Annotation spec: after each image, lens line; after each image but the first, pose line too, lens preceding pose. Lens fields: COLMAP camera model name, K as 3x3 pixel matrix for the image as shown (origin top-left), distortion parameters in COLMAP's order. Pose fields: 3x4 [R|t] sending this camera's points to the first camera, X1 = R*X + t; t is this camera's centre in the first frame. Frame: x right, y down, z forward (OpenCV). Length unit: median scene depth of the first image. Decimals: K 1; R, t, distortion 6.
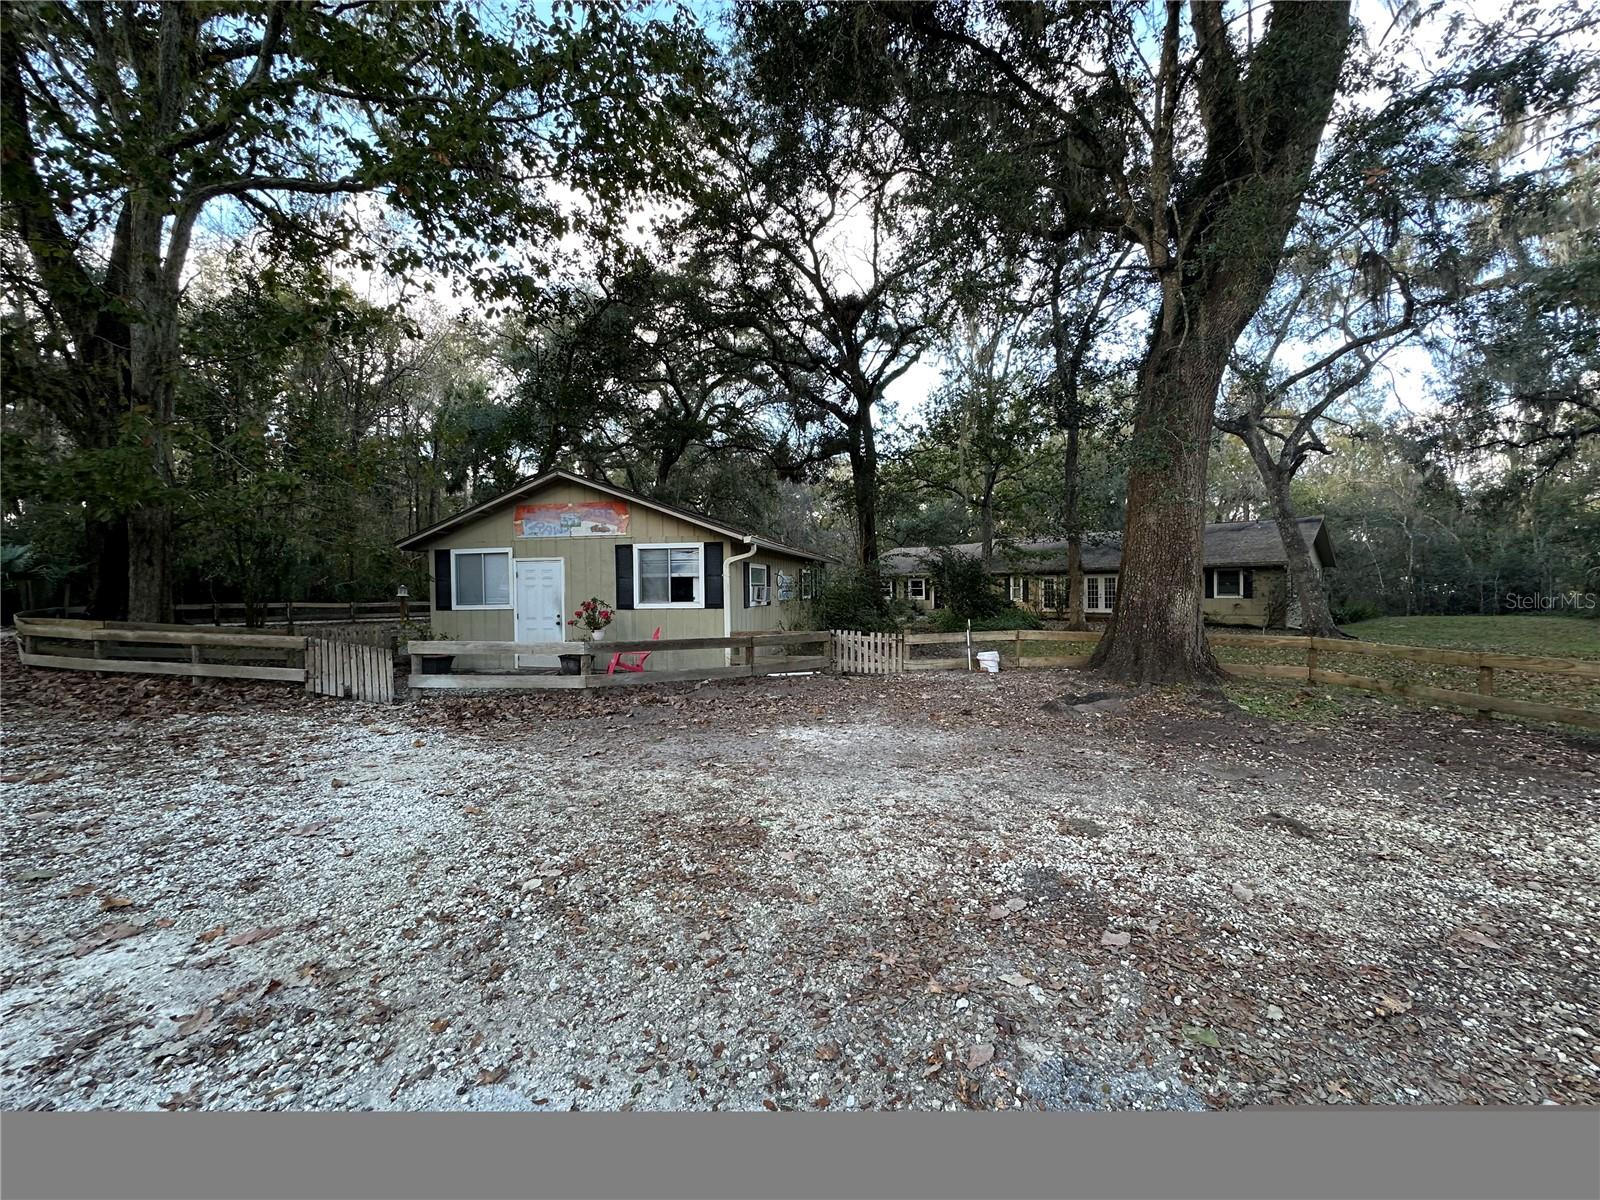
lens RADIAL K [[638.9, 0, 801.0], [0, 638.9, 598.8], [0, 0, 1]] dist [-0.003637, 0.000695]
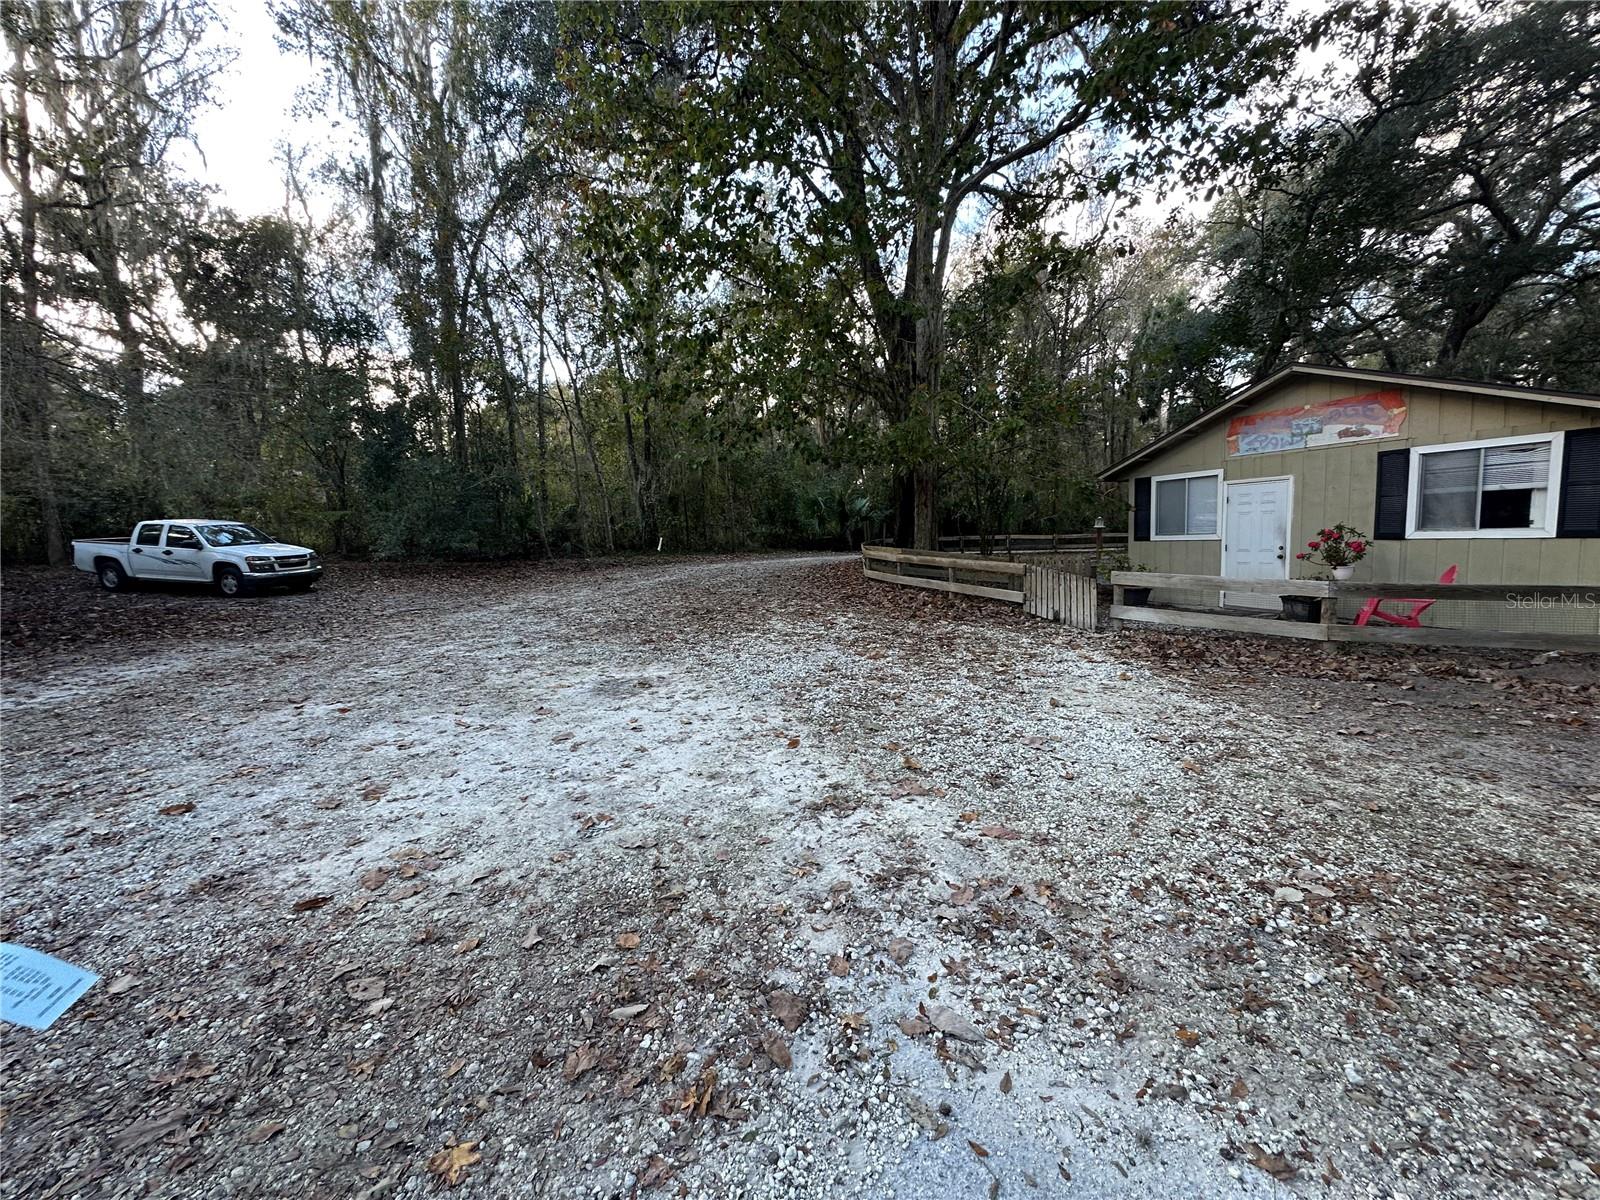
lens RADIAL K [[638.9, 0, 801.0], [0, 638.9, 598.8], [0, 0, 1]] dist [-0.003637, 0.000695]
pose [[0.552929, 0.075698, -0.829783, -0.050168], [0.013288, 0.994937, 0.099619, 0.002968], [0.833123, -0.066108, 0.549123, 0.040855]]
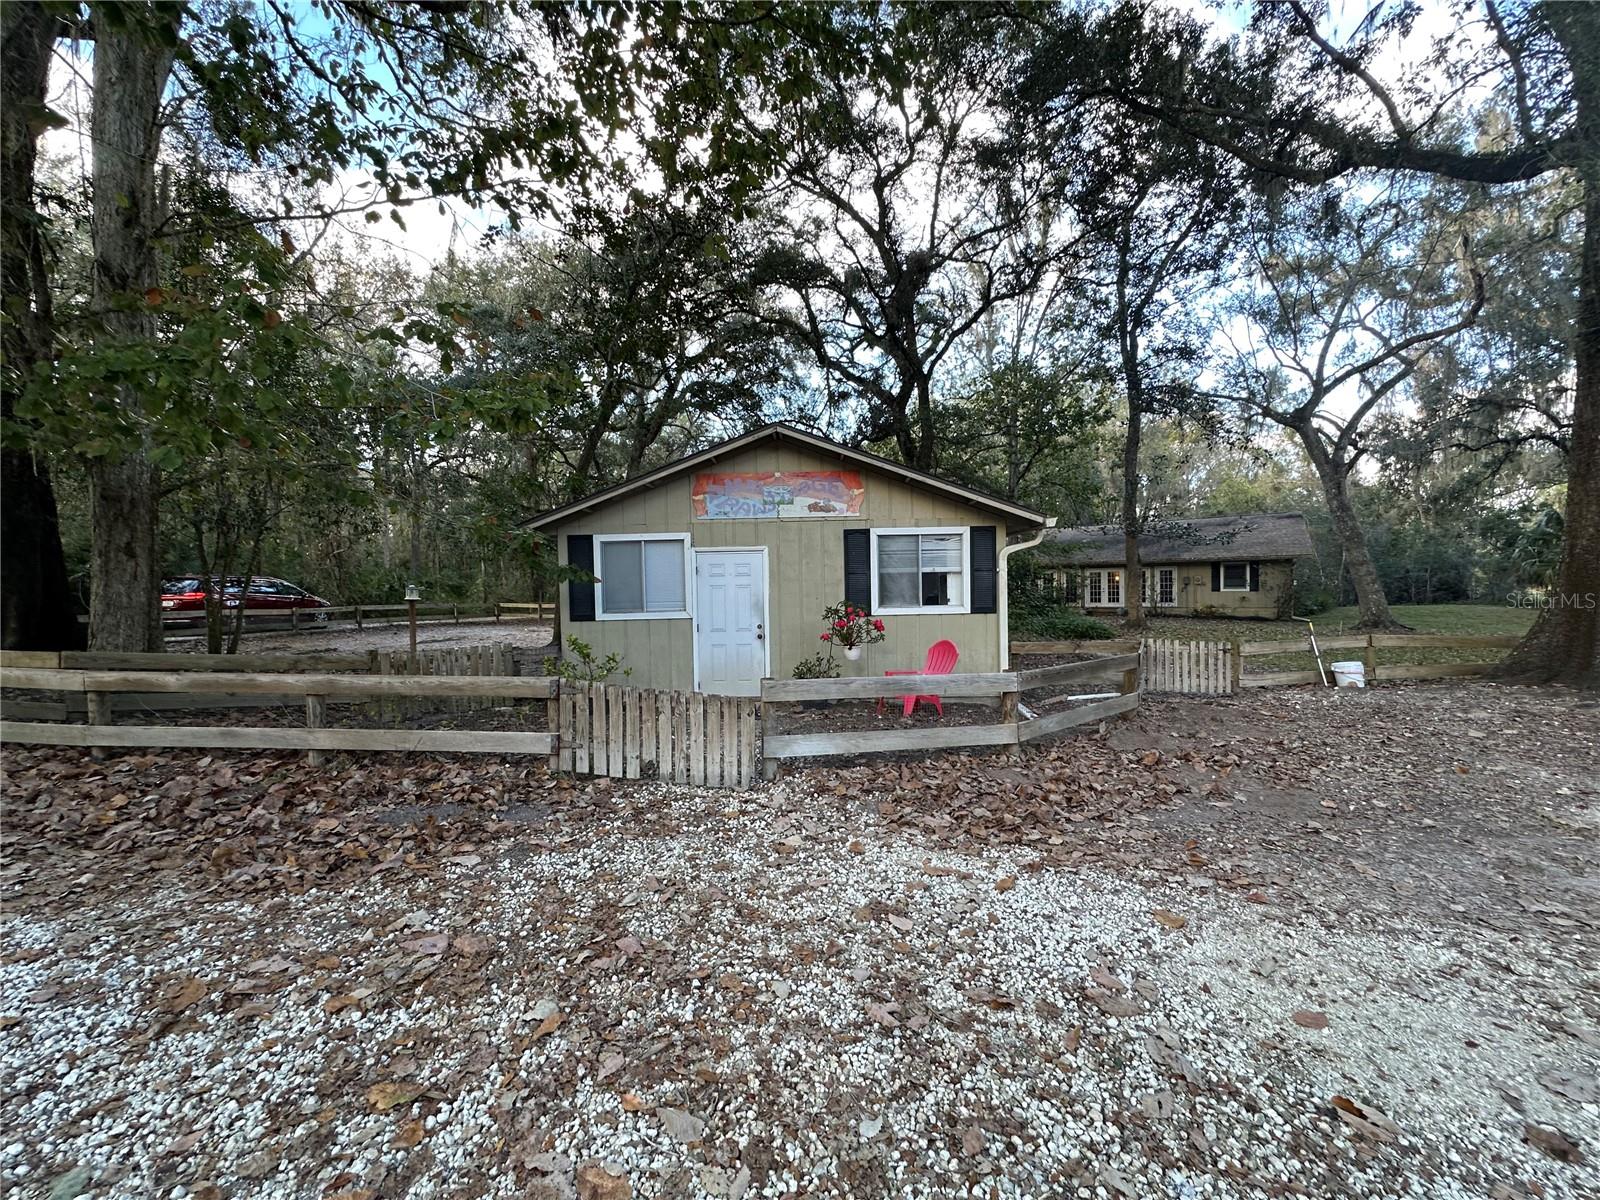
lens RADIAL K [[638.9, 0, 801.0], [0, 638.9, 598.8], [0, 0, 1]] dist [-0.003637, 0.000695]
pose [[0.986358, -0.011469, 0.164215, -0.648057], [0.010315, 0.999916, 0.007882, -0.014373], [-0.164291, -0.006081, 0.986393, 0.386544]]
